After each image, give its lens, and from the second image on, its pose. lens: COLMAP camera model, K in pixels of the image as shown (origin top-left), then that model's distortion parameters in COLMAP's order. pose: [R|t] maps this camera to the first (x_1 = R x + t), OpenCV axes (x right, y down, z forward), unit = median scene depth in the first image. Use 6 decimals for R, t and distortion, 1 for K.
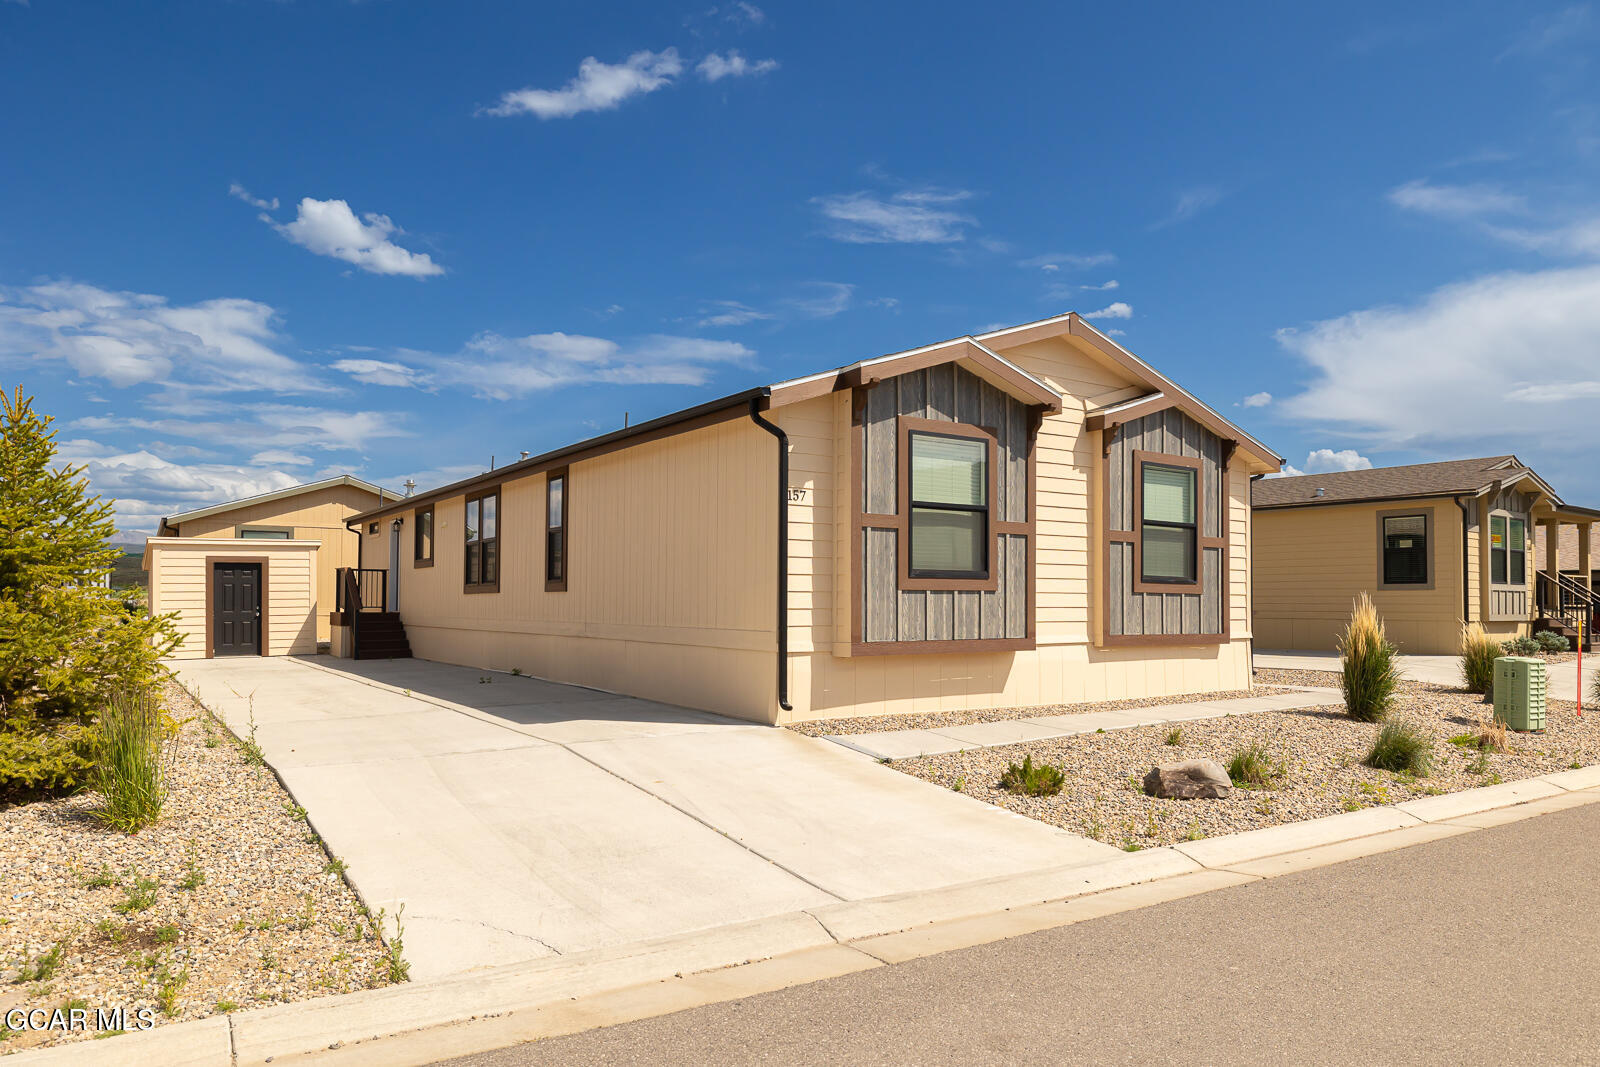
lens RADIAL K [[1066.6, 0, 793.1], [0, 1066.6, 595.4], [0, 0, 1]] dist [0.033740, 0.000466]
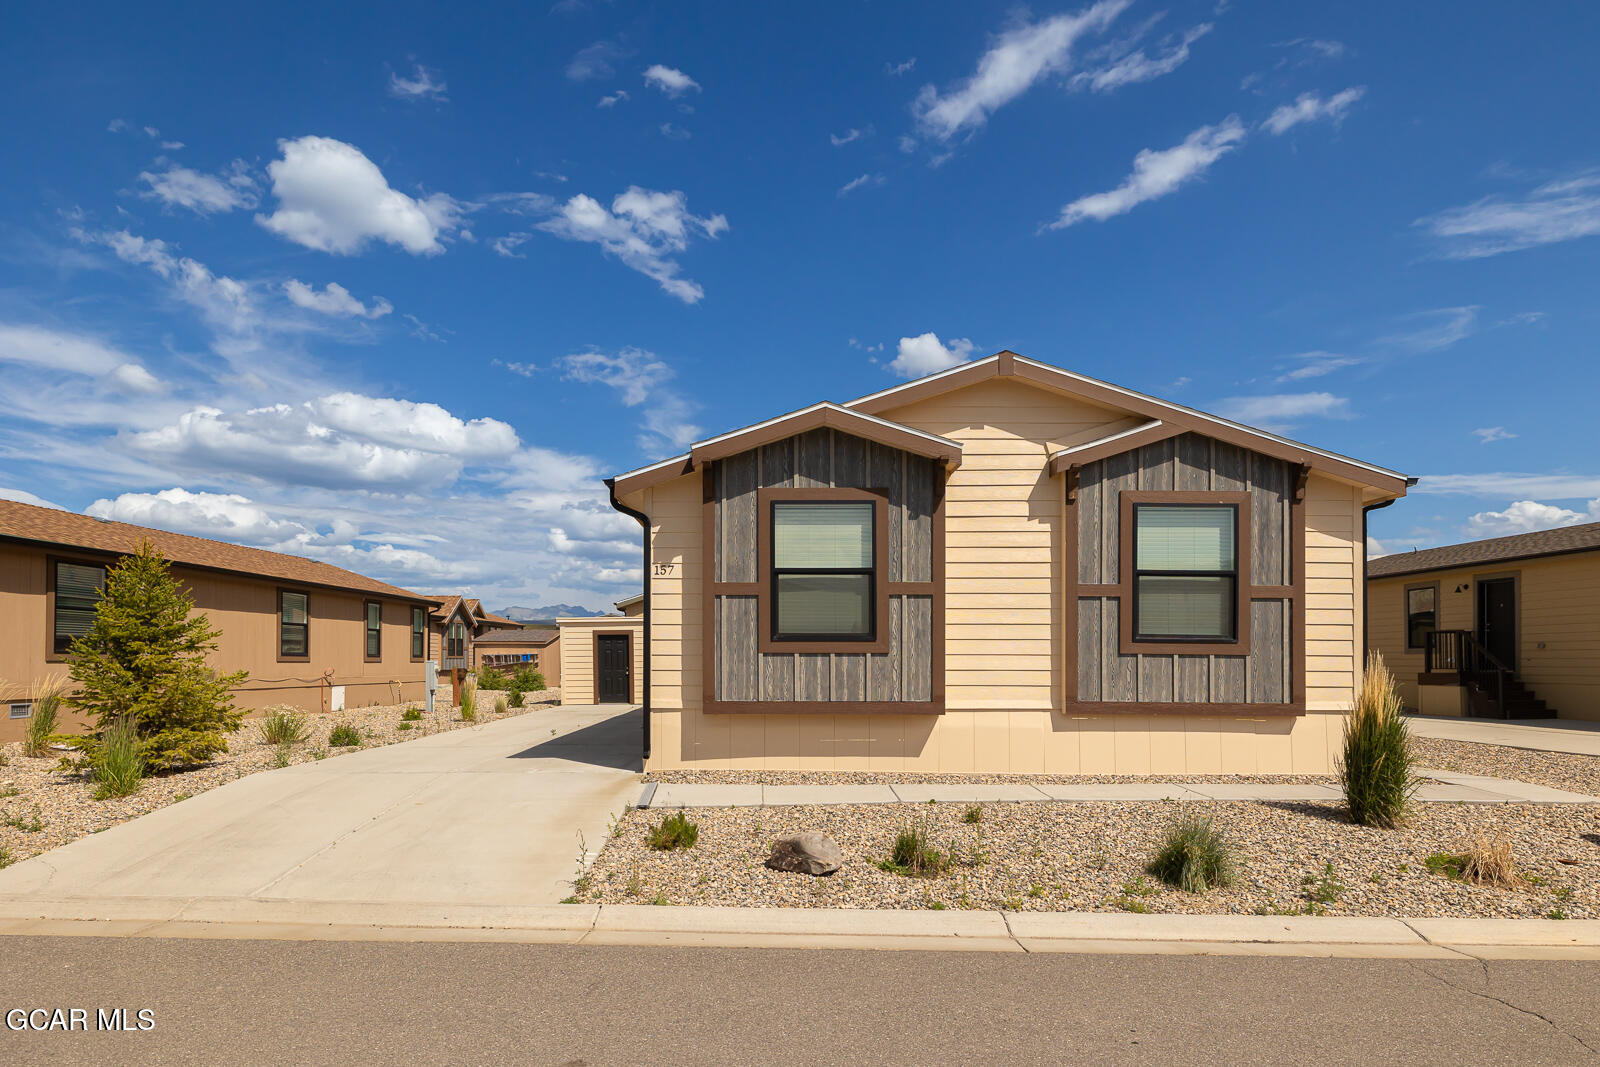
lens RADIAL K [[940.6, 0, 718.4], [0, 940.6, 654.2], [0, 0, 1]] dist [-0.000806, 0.004250]
pose [[0.806479, -0.005371, -0.591238, 0.483967], [0.002683, 0.999982, -0.005424, 0.001001], [0.591256, 0.002789, 0.806479, 0.175451]]
